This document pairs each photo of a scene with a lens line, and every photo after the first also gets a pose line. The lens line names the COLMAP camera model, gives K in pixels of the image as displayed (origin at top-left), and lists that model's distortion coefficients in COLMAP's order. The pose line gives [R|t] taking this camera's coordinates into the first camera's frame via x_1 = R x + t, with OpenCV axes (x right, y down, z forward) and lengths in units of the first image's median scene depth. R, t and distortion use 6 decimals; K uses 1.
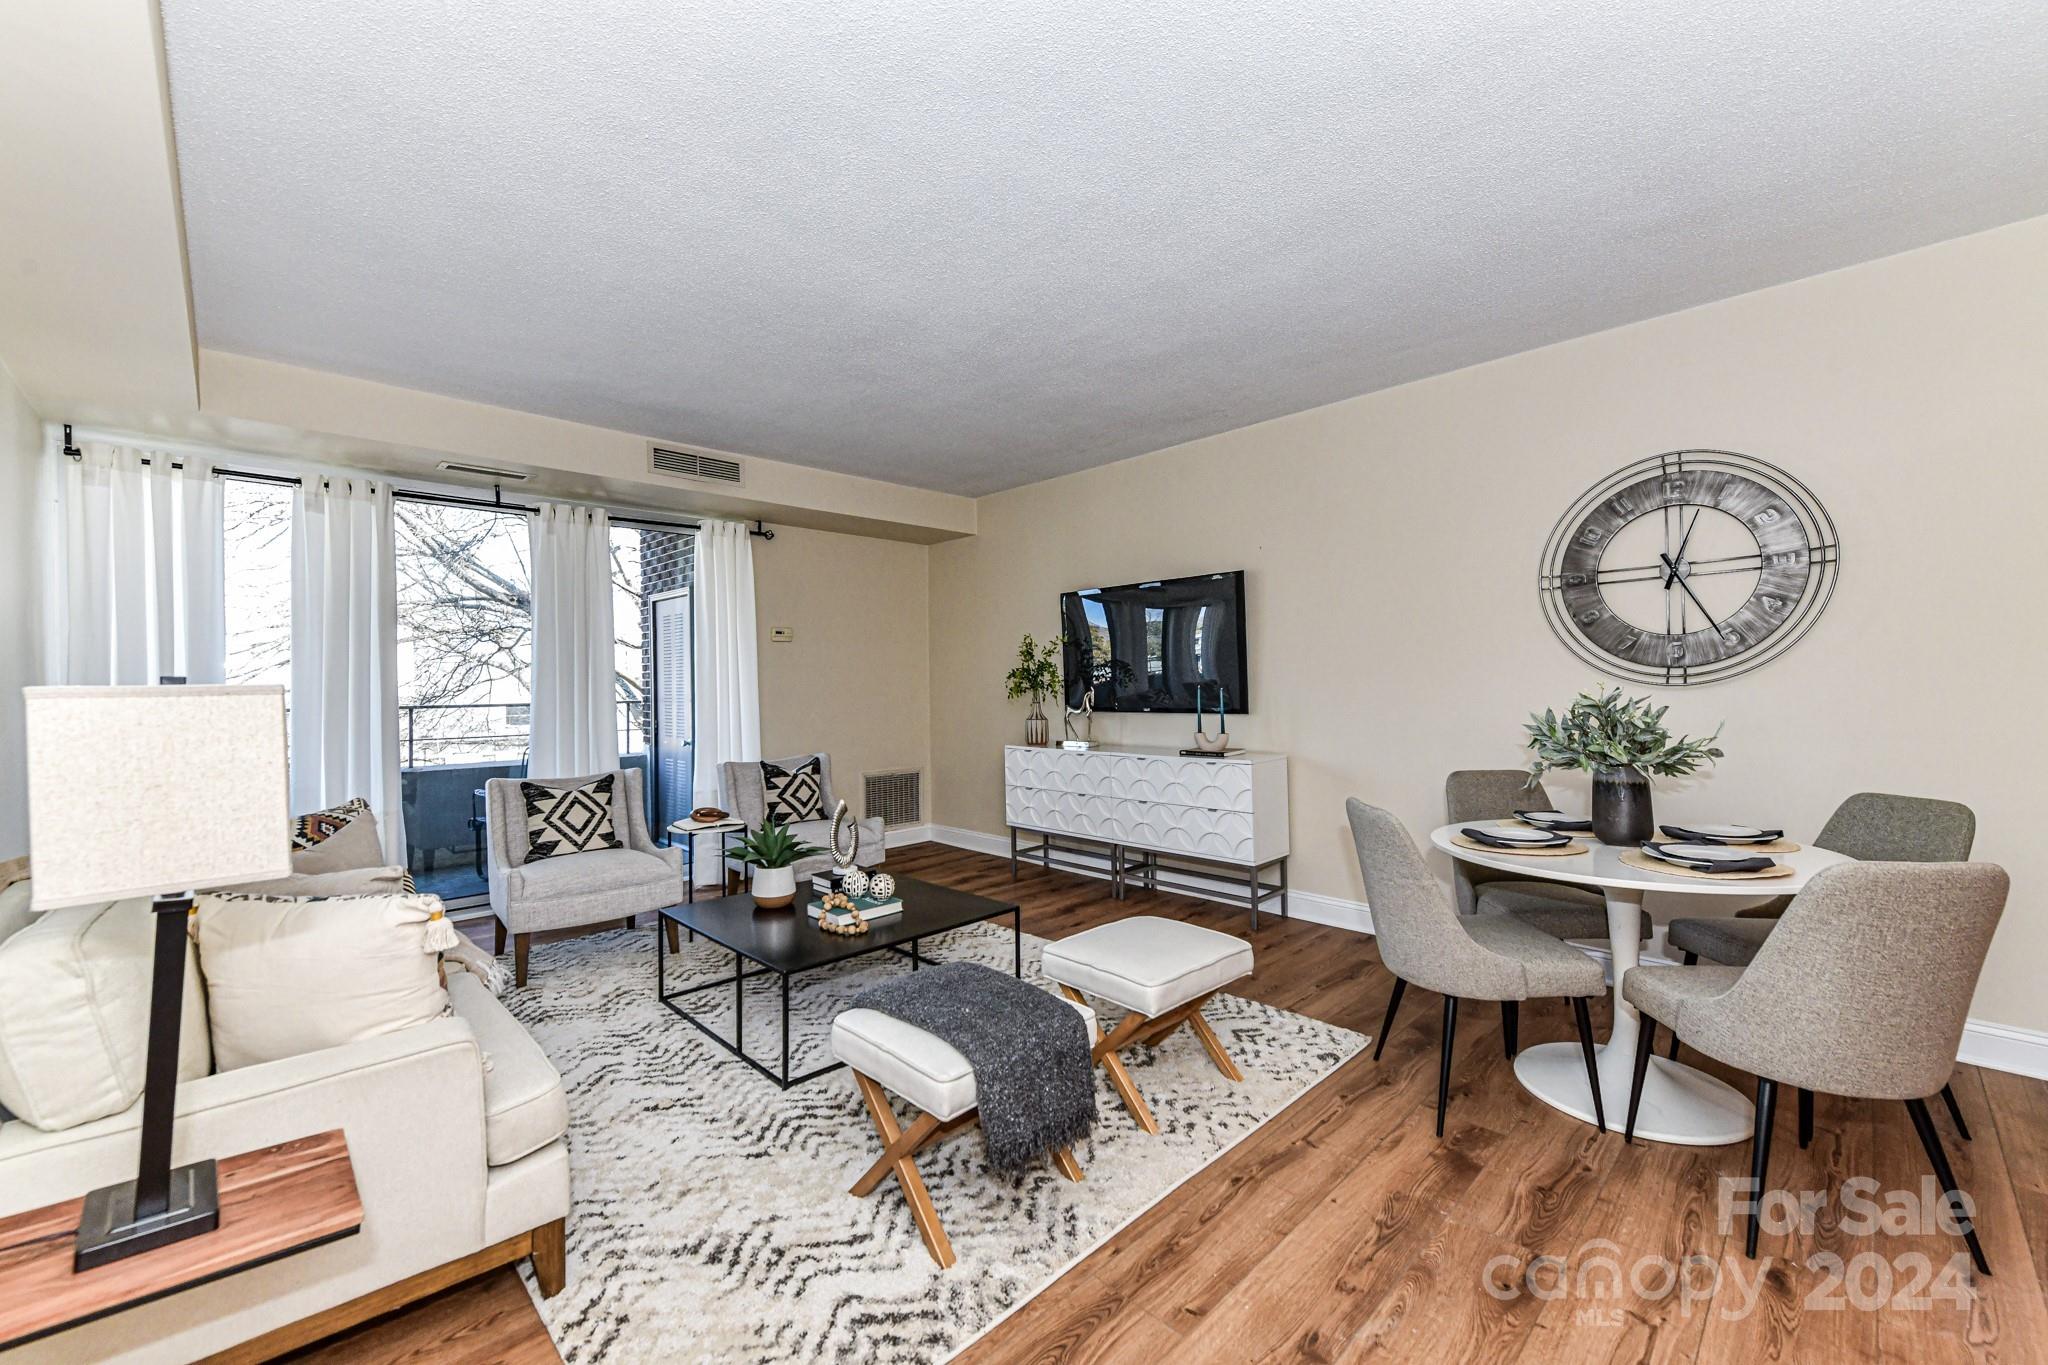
lens RADIAL K [[813.2, 0, 1027.4], [0, 813.2, 685.6], [0, 0, 1]] dist [0.004242, -0.000002]
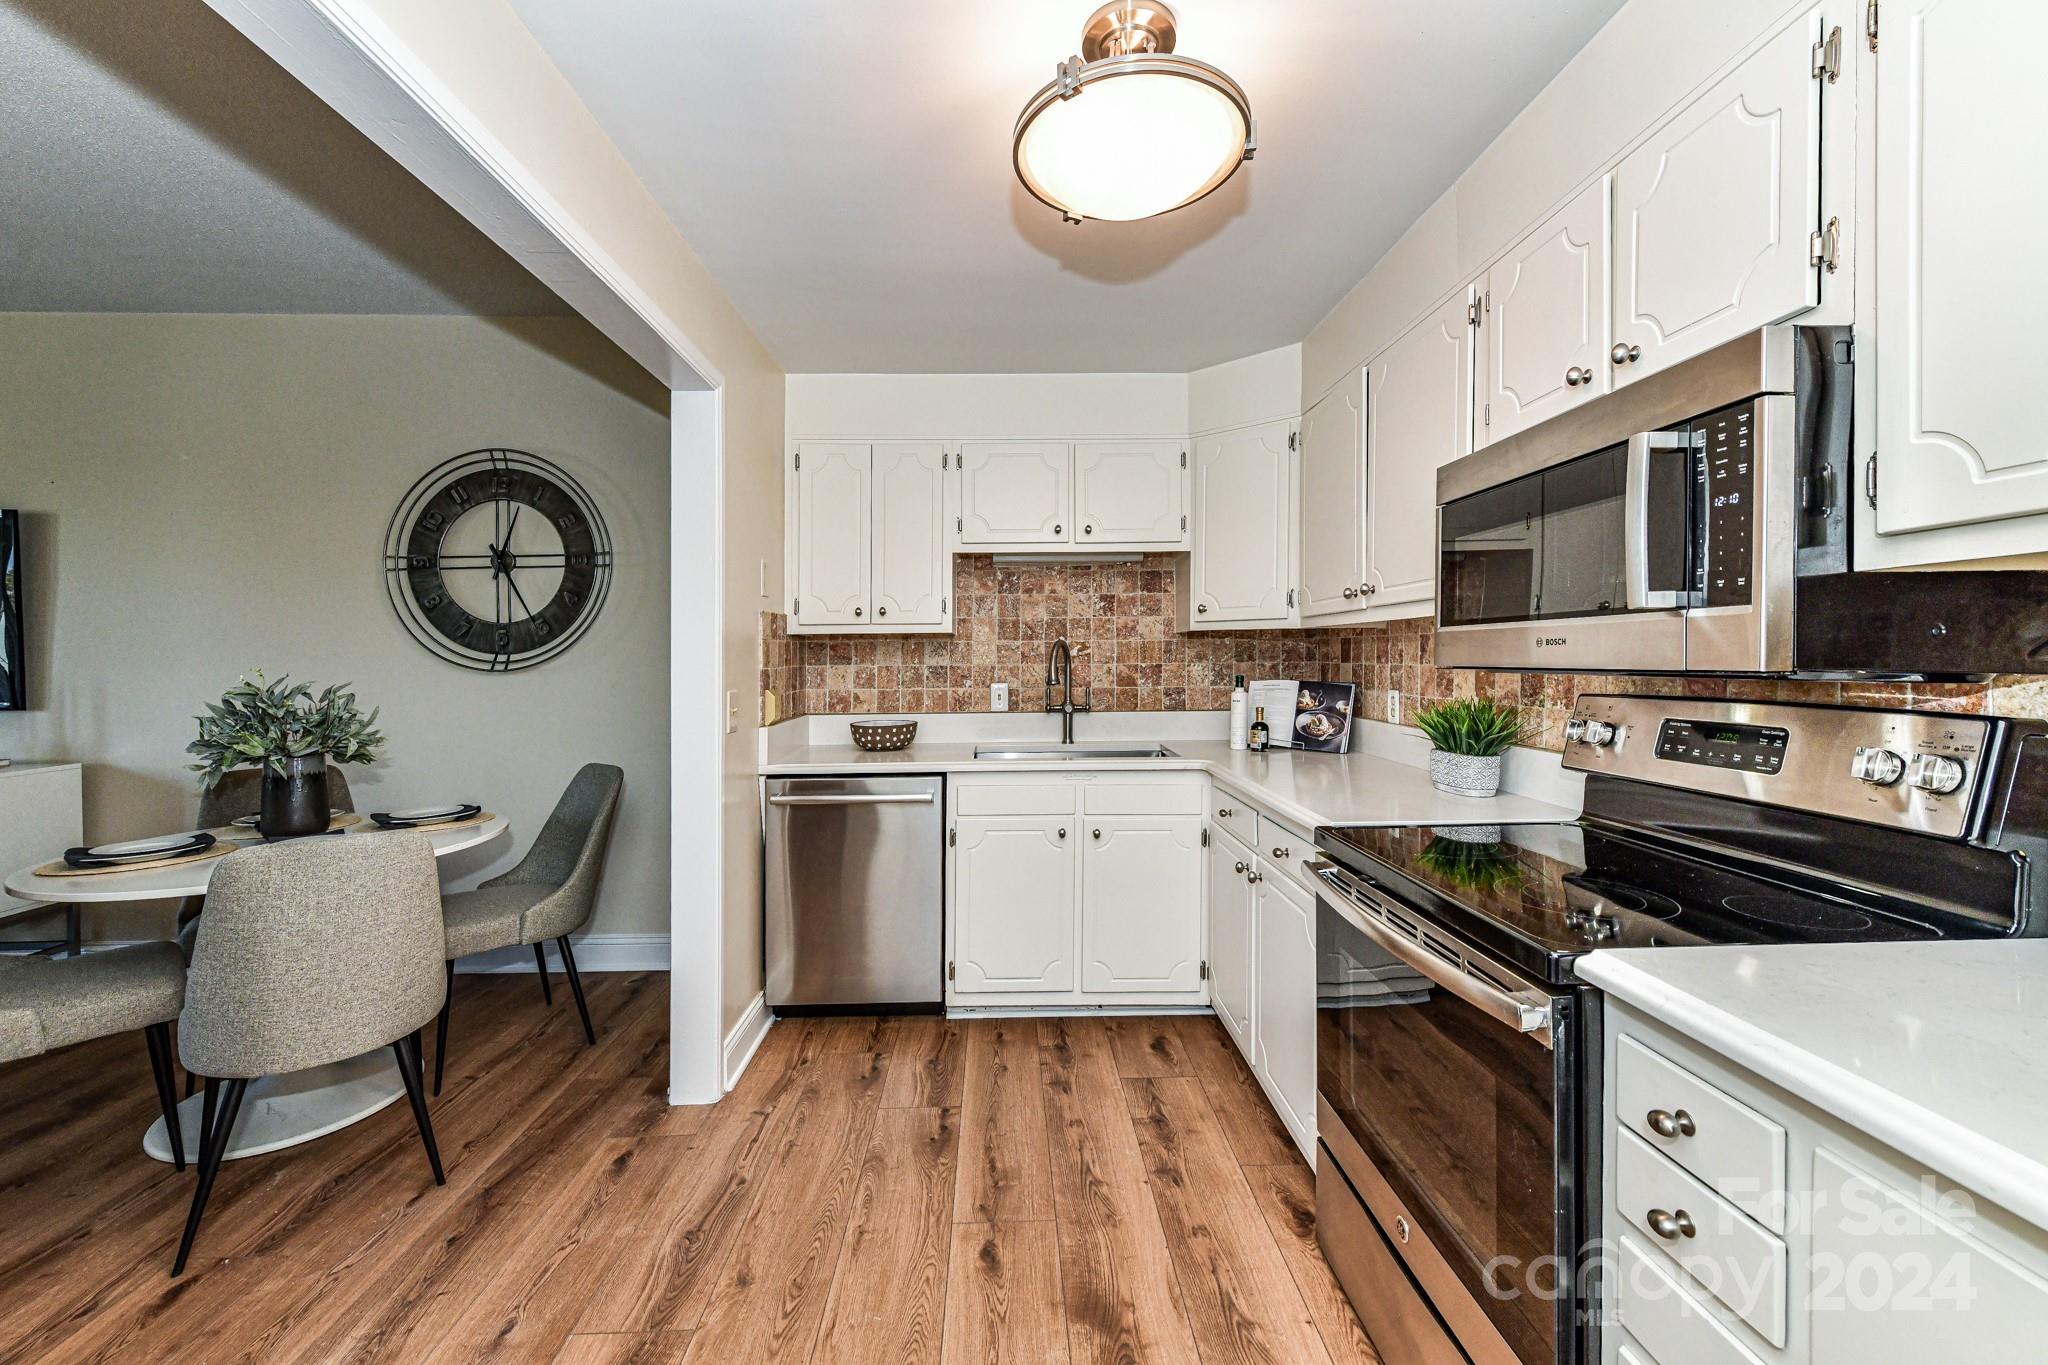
lens RADIAL K [[813.2, 0, 1032.6], [0, 813.2, 675.1], [0, 0, 1]] dist [0.004242, -0.000002]
pose [[0.669293, -0.004539, 0.742985, 0.467907], [0.000155, 0.999982, 0.005970, -0.001402], [-0.742999, -0.003881, 0.669282, -0.208571]]
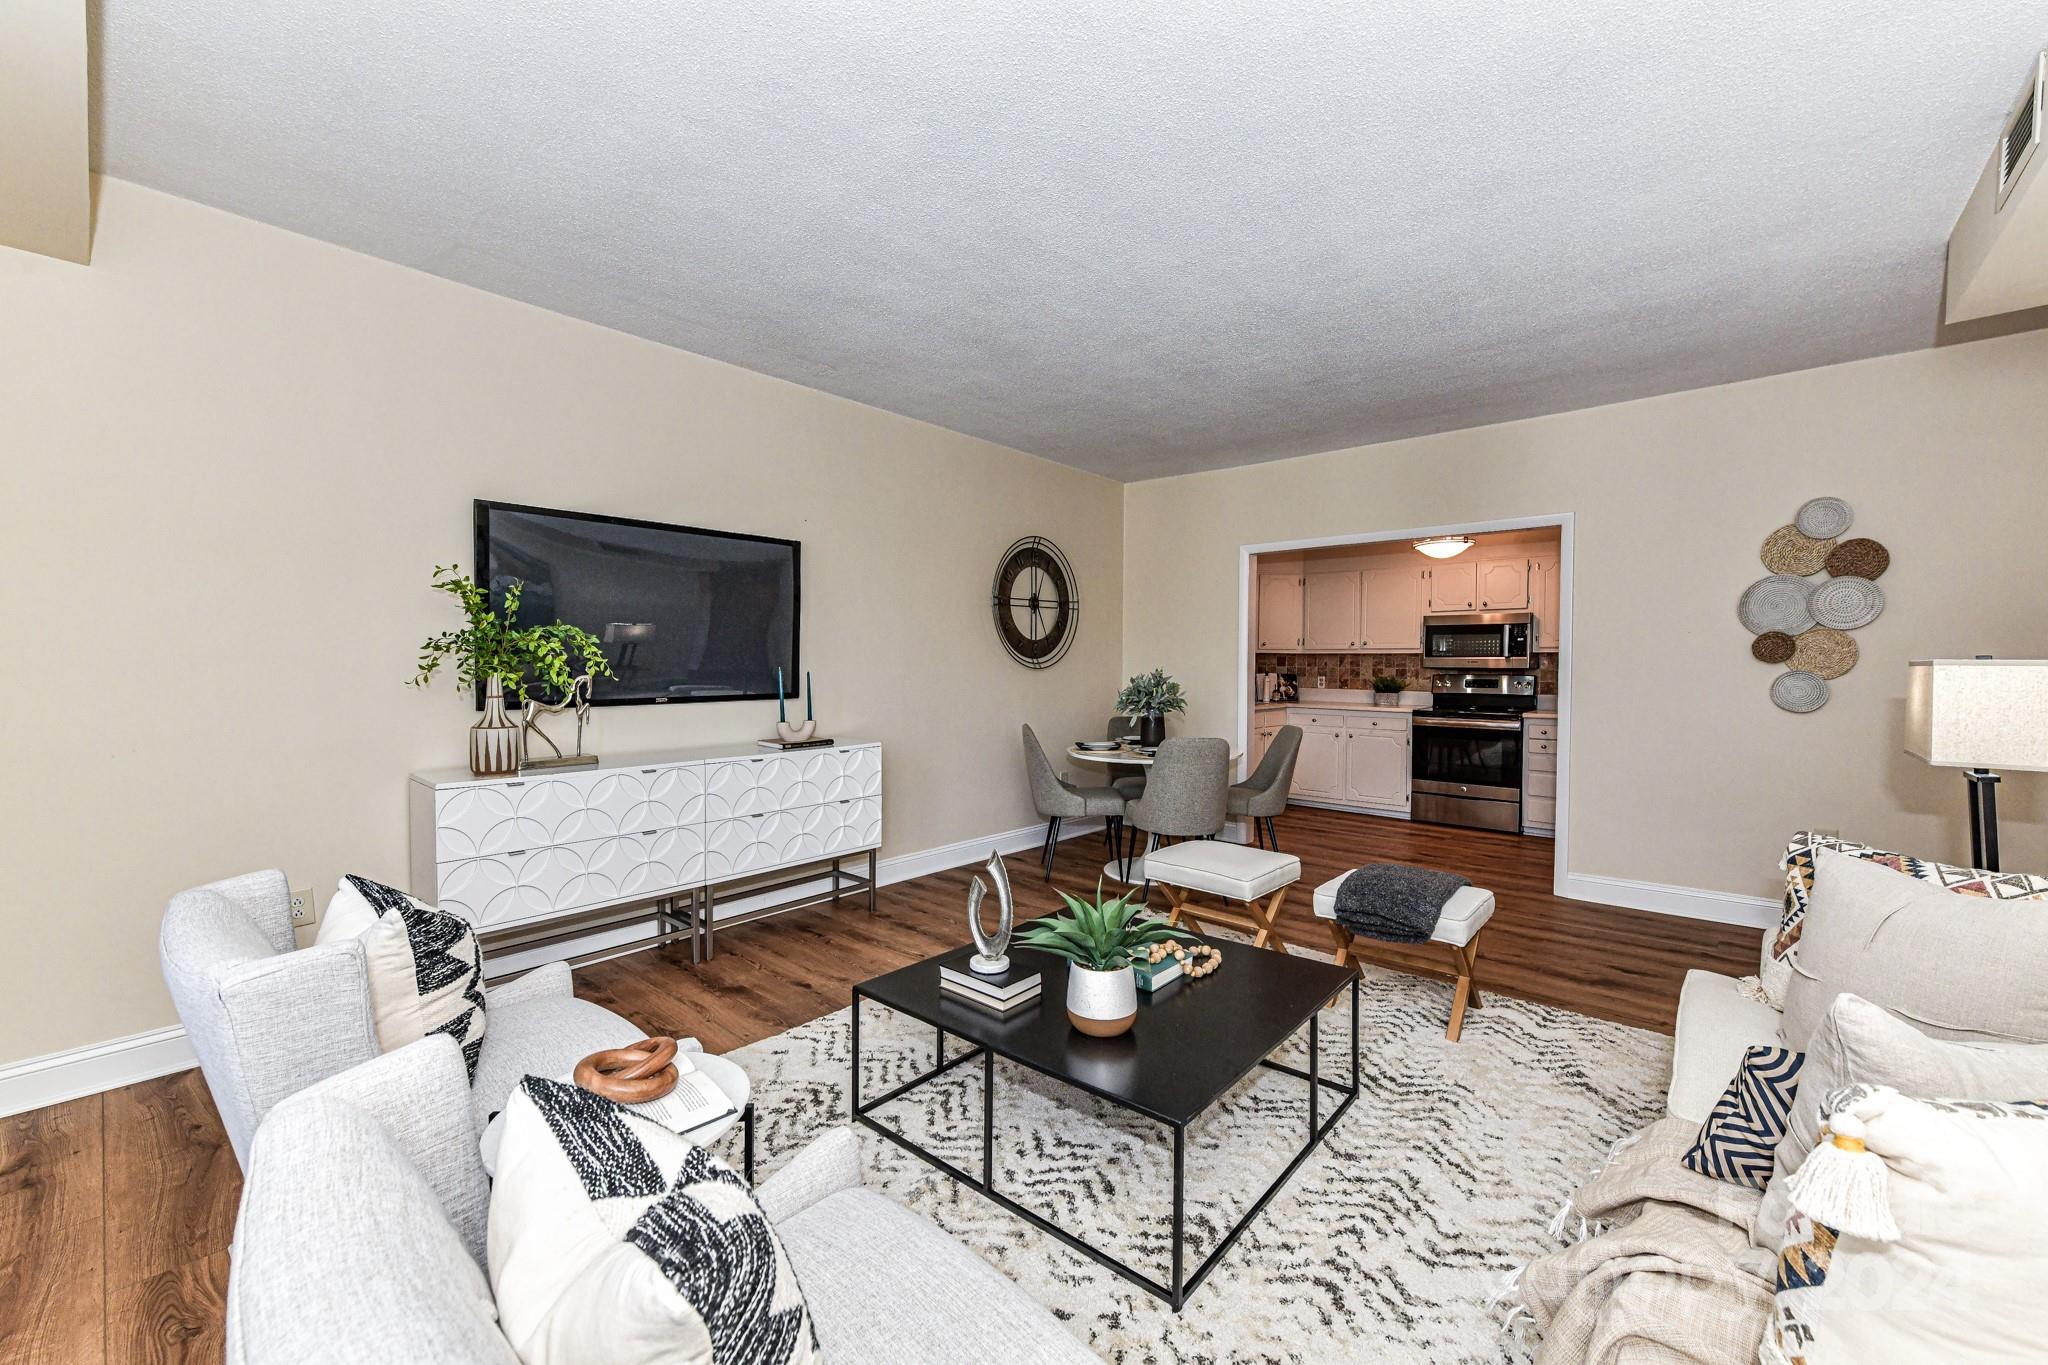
lens RADIAL K [[813.2, 0, 1028.1], [0, 813.2, 671.1], [0, 0, 1]] dist [0.004242, -0.000002]
pose [[-0.088690, 0.000559, 0.996059, -0.952394], [-0.001635, 0.999998, -0.000707, 0.006299], [-0.996058, -0.001691, -0.088688, 1.161028]]
